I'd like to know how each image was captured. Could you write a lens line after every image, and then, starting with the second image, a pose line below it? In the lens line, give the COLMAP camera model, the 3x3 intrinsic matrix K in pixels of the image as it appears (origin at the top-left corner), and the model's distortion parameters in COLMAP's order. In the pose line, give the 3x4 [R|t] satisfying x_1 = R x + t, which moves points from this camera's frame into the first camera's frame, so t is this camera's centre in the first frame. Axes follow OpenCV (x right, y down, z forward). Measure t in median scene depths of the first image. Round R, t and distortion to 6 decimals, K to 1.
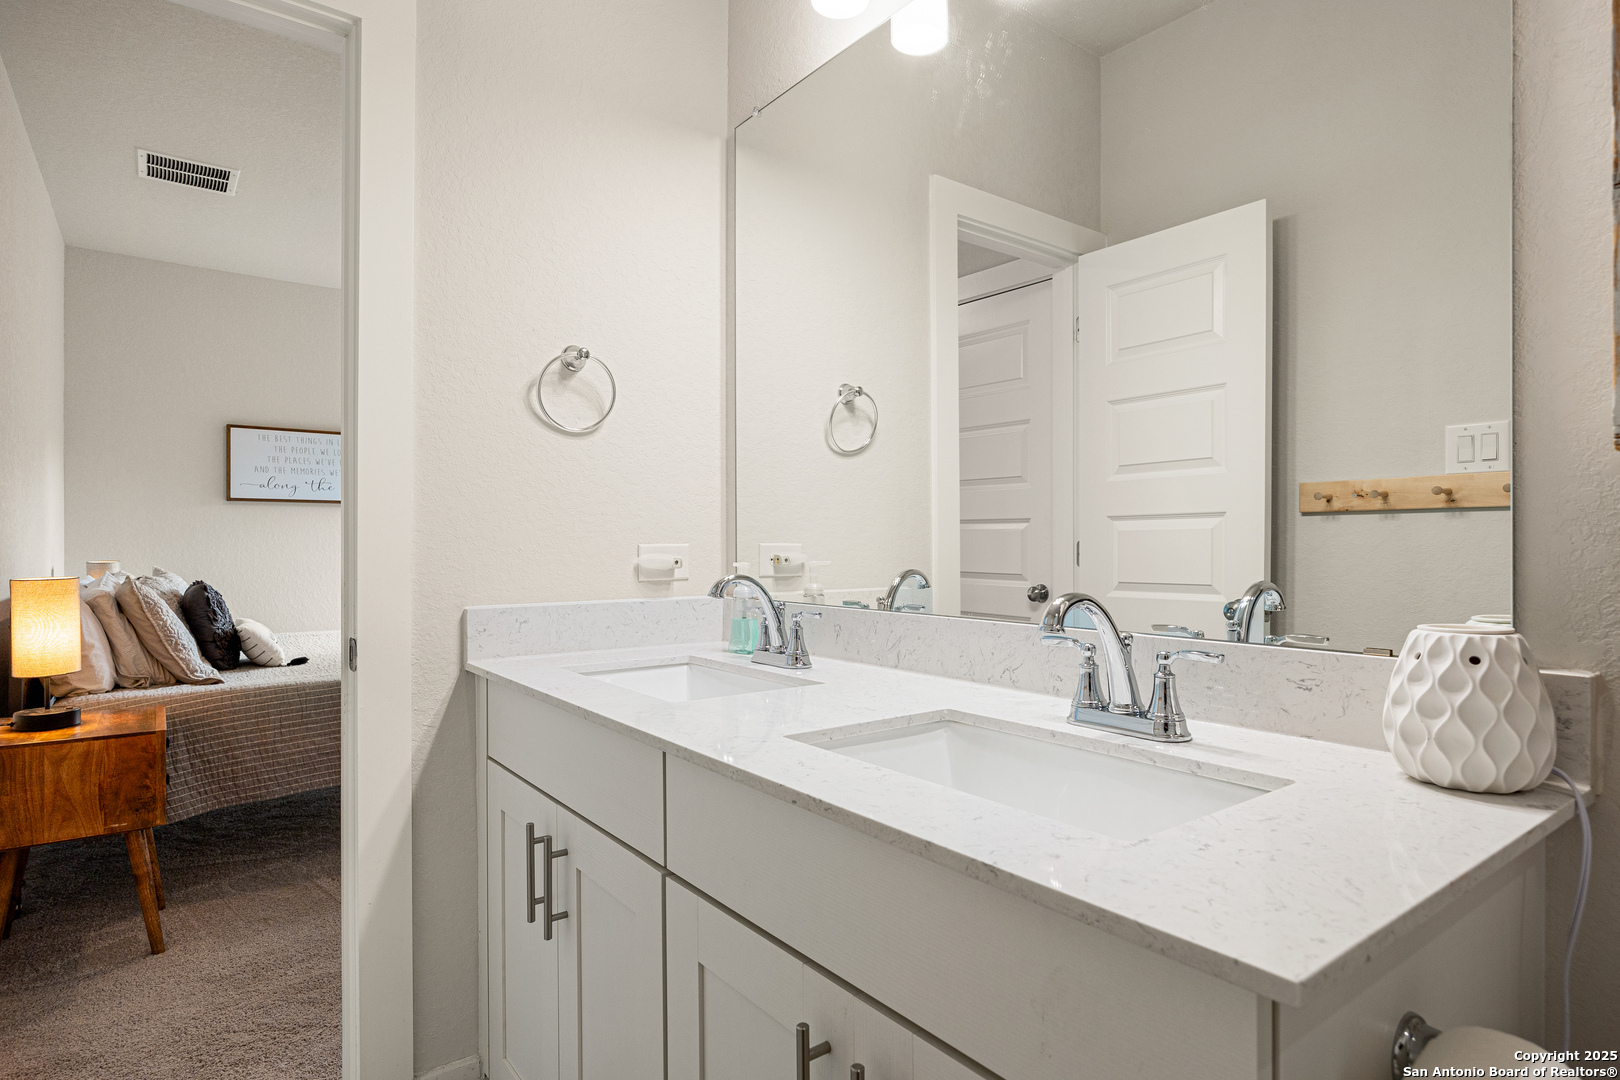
lens RADIAL K [[840.8, 0, 810.0], [0, 840.8, 540.0], [0, 0, 1]] dist [0.000426, -0.000014]
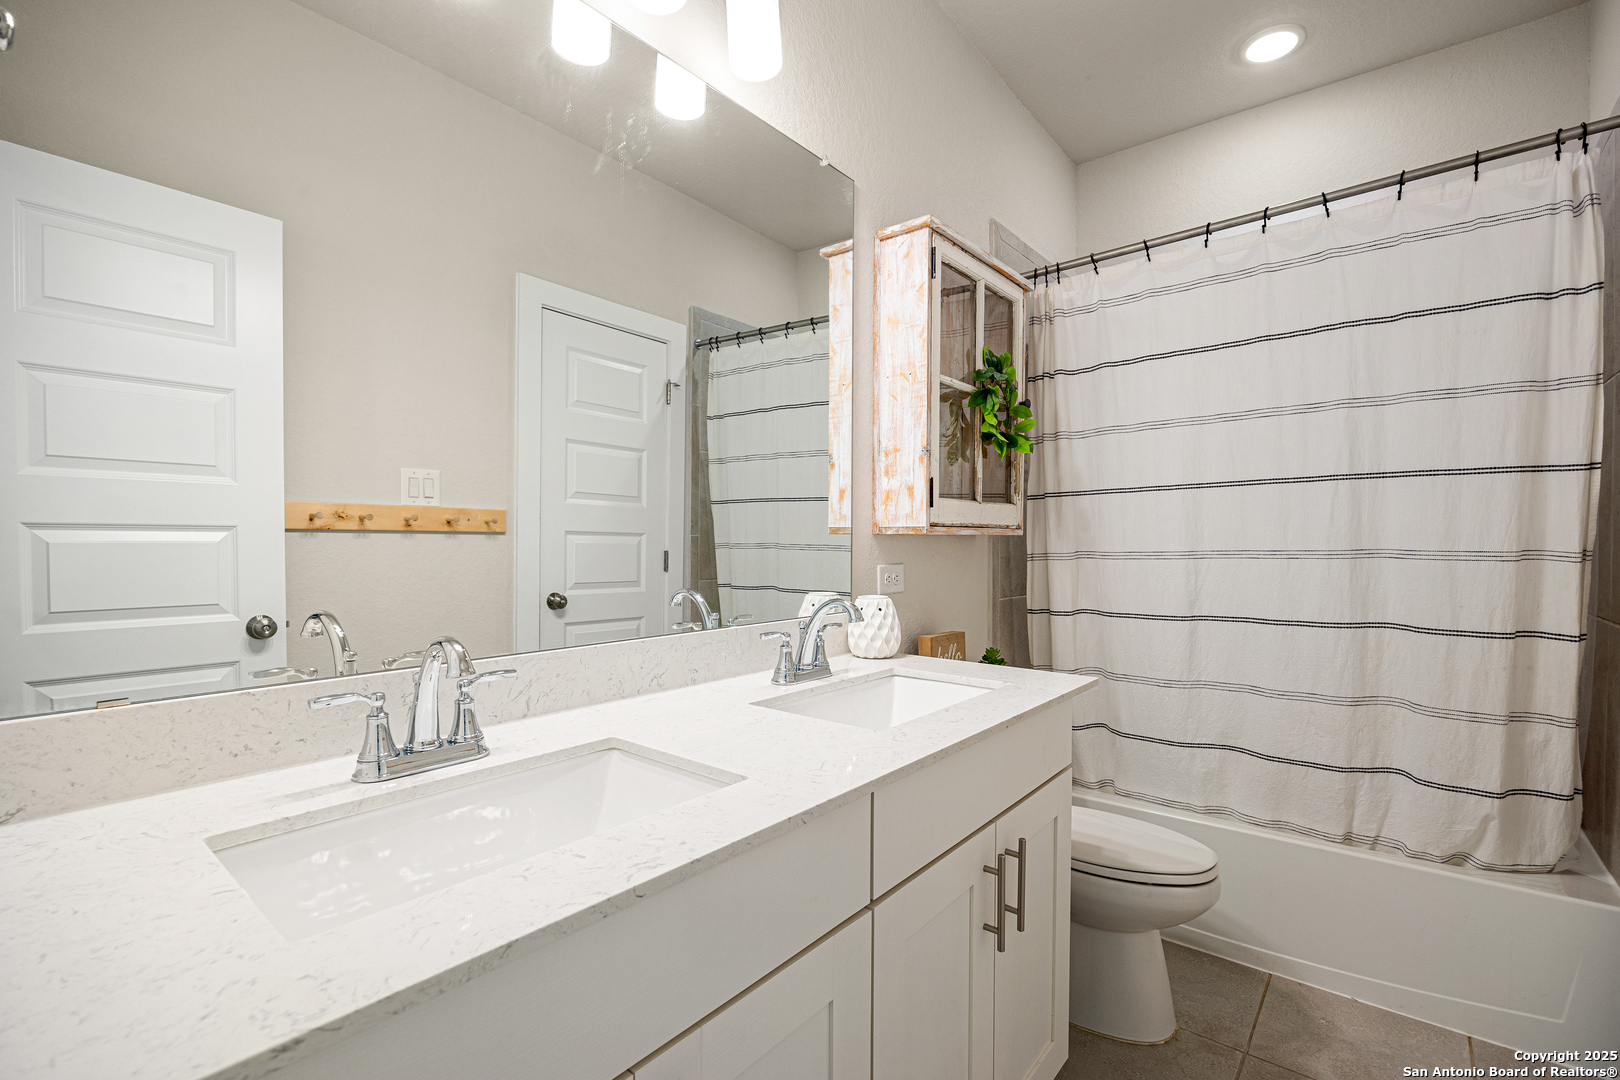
lens RADIAL K [[725.8, 0, 810.0], [0, 725.8, 540.0], [0, 0, 1]] dist [-0.000418, -0.000057]
pose [[-0.239565, 0.002129, 0.970878, -0.511293], [-0.008886, 0.999951, -0.004385, -0.023441], [-0.970840, -0.009678, -0.239535, 0.650499]]
